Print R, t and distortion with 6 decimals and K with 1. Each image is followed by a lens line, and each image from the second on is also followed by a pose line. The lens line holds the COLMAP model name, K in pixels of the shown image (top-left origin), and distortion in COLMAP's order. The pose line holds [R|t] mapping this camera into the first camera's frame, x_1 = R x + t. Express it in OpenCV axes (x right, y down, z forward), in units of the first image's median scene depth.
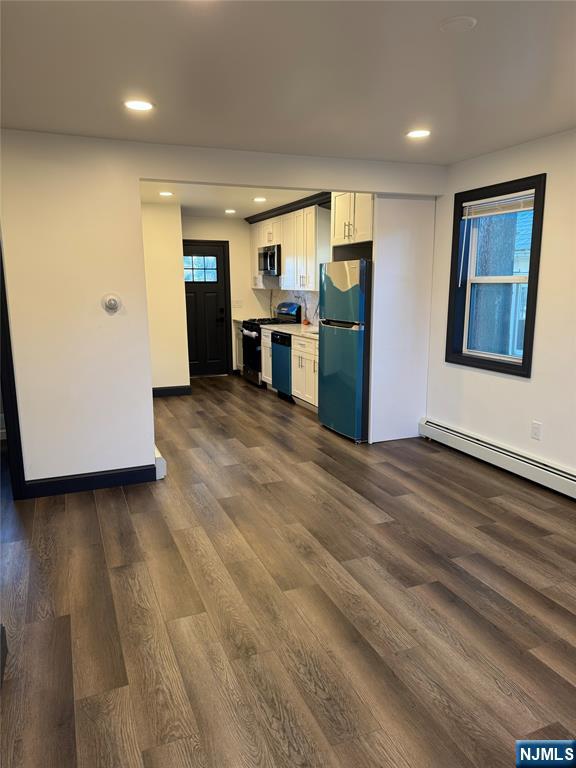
lens RADIAL K [[541.4, 0, 288.0], [0, 541.4, 384.0], [0, 0, 1]] dist [0.002949, -0.006207]
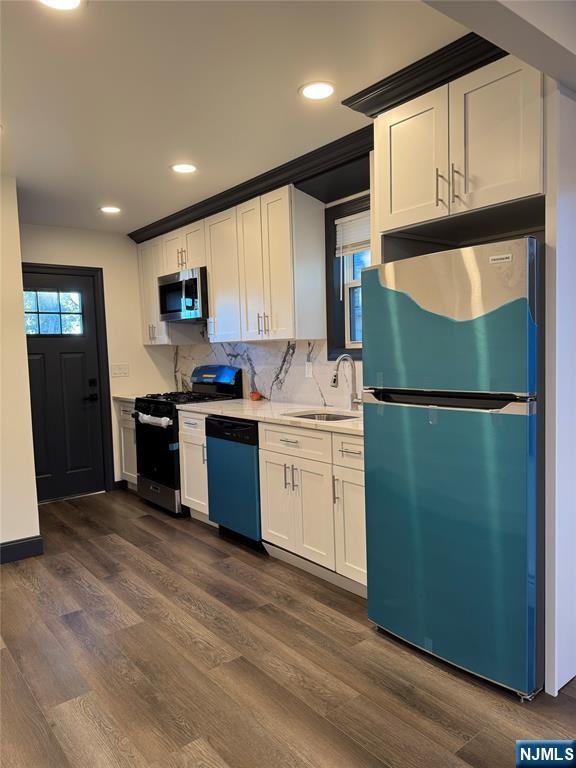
lens RADIAL K [[539.4, 0, 289.1], [0, 539.4, 368.2], [0, 0, 1]] dist [0.009042, -0.000723]
pose [[0.959296, -0.028366, 0.280976, -0.093951], [0.071945, 0.986662, -0.146023, -0.056051], [-0.273086, 0.160294, 0.948541, 0.431658]]
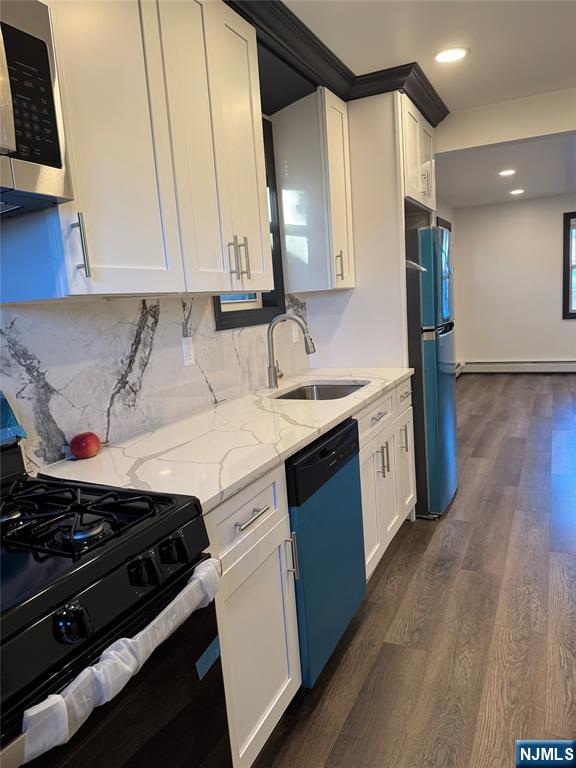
lens RADIAL K [[544.0, 0, 312.3], [0, 544.0, 384.4], [0, 0, 1]] dist [0.117407, -0.112117]
pose [[-0.686232, -0.063634, 0.724594, -0.186970], [0.205556, 0.938596, 0.277101, -0.176044], [-0.697734, 0.339100, -0.631014, 1.043898]]
